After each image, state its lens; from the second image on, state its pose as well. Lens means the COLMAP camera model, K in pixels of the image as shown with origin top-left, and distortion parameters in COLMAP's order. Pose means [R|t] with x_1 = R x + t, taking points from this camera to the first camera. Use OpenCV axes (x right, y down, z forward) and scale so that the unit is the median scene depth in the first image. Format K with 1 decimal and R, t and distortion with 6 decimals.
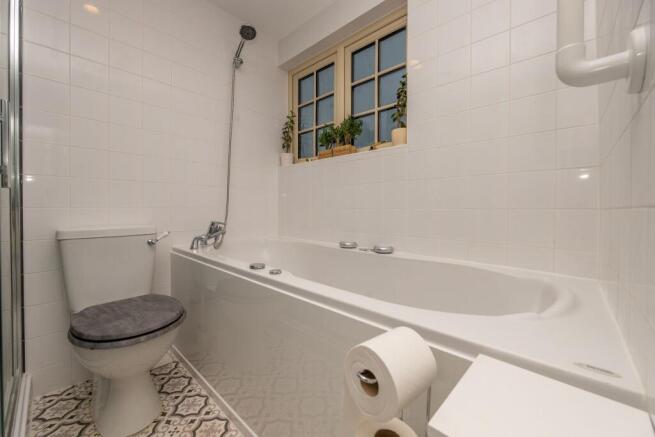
lens RADIAL K [[258.4, 0, 327.7], [0, 258.4, 214.6], [0, 0, 1]] dist [-0.006309, -0.000666]
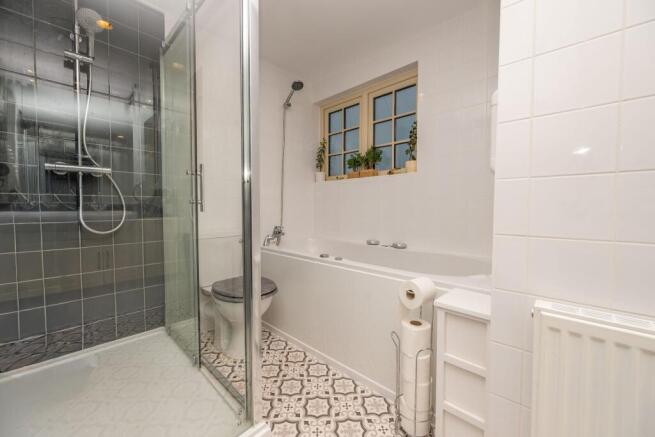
lens RADIAL K [[258.4, 0, 321.9], [0, 258.4, 223.7], [0, 0, 1]] dist [-0.006309, -0.000666]
pose [[0.999860, -0.002035, -0.016632, -0.161563], [0.002704, 0.999183, 0.040318, -0.039689], [0.016536, -0.040358, 0.999048, -0.372880]]
